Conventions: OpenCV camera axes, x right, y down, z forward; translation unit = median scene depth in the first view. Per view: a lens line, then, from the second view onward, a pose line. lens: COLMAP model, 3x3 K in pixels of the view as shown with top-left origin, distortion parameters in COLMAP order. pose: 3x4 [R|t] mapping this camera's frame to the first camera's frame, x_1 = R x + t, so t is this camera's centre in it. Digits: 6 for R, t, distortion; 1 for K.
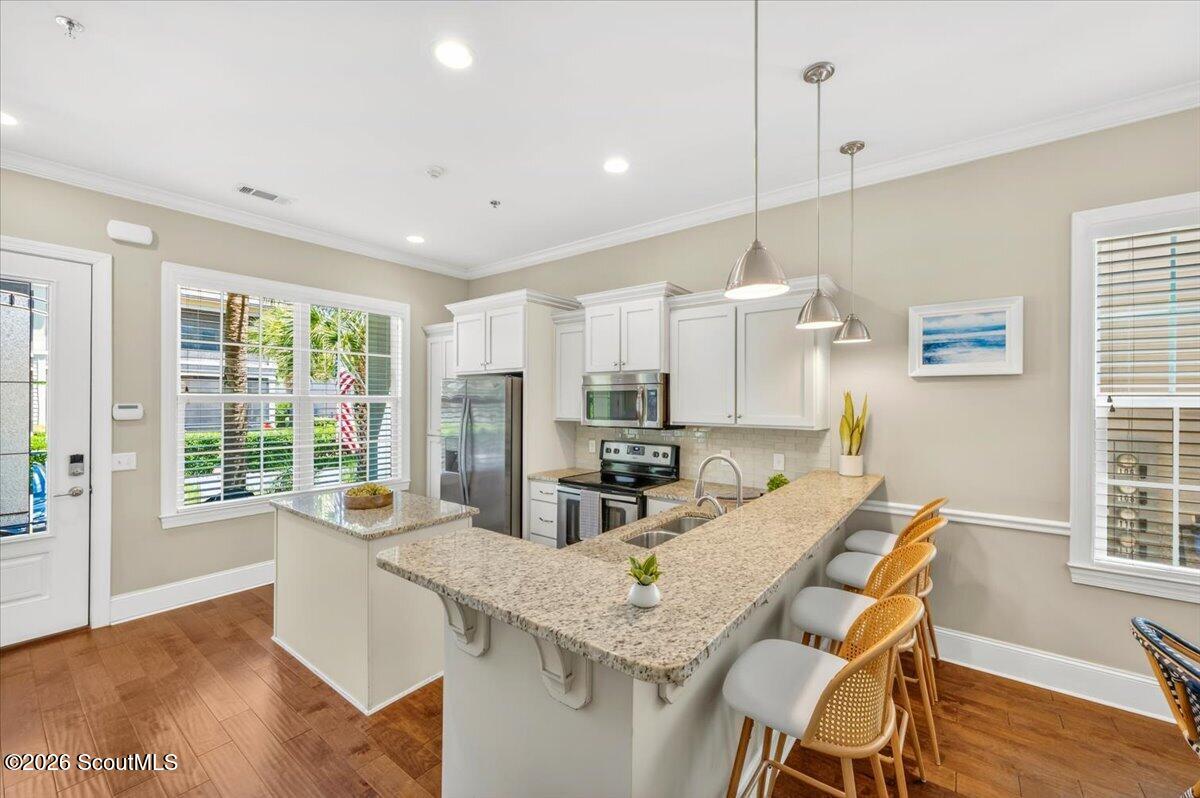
lens RADIAL K [[472.3, 0, 603.4], [0, 472.3, 397.7], [0, 0, 1]] dist [-0.003406, 0.000140]
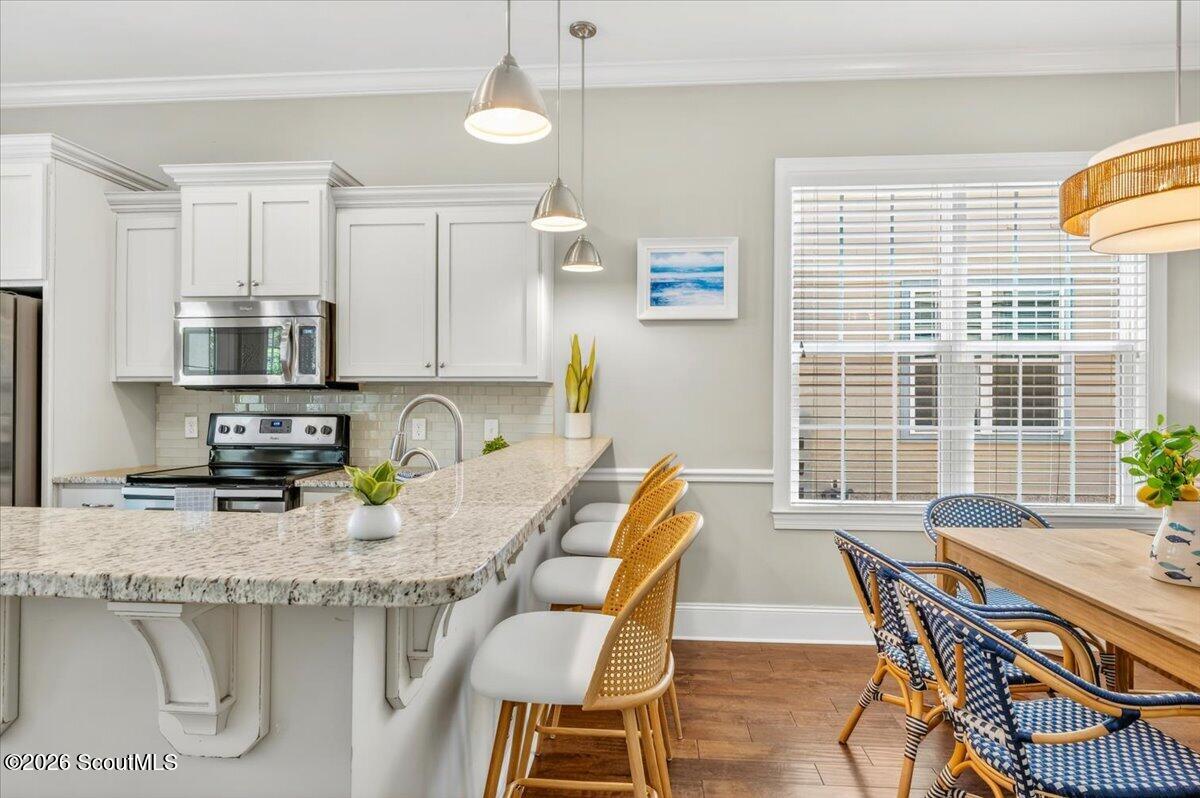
lens RADIAL K [[642.2, 0, 600.0], [0, 642.2, 399.0], [0, 0, 1]] dist [-0.002155, -0.002123]
pose [[0.838269, 0.000821, 0.545257, -0.047088], [-0.001538, 0.999998, 0.000858, 0.095982], [-0.545255, -0.001558, 0.838269, 0.050362]]
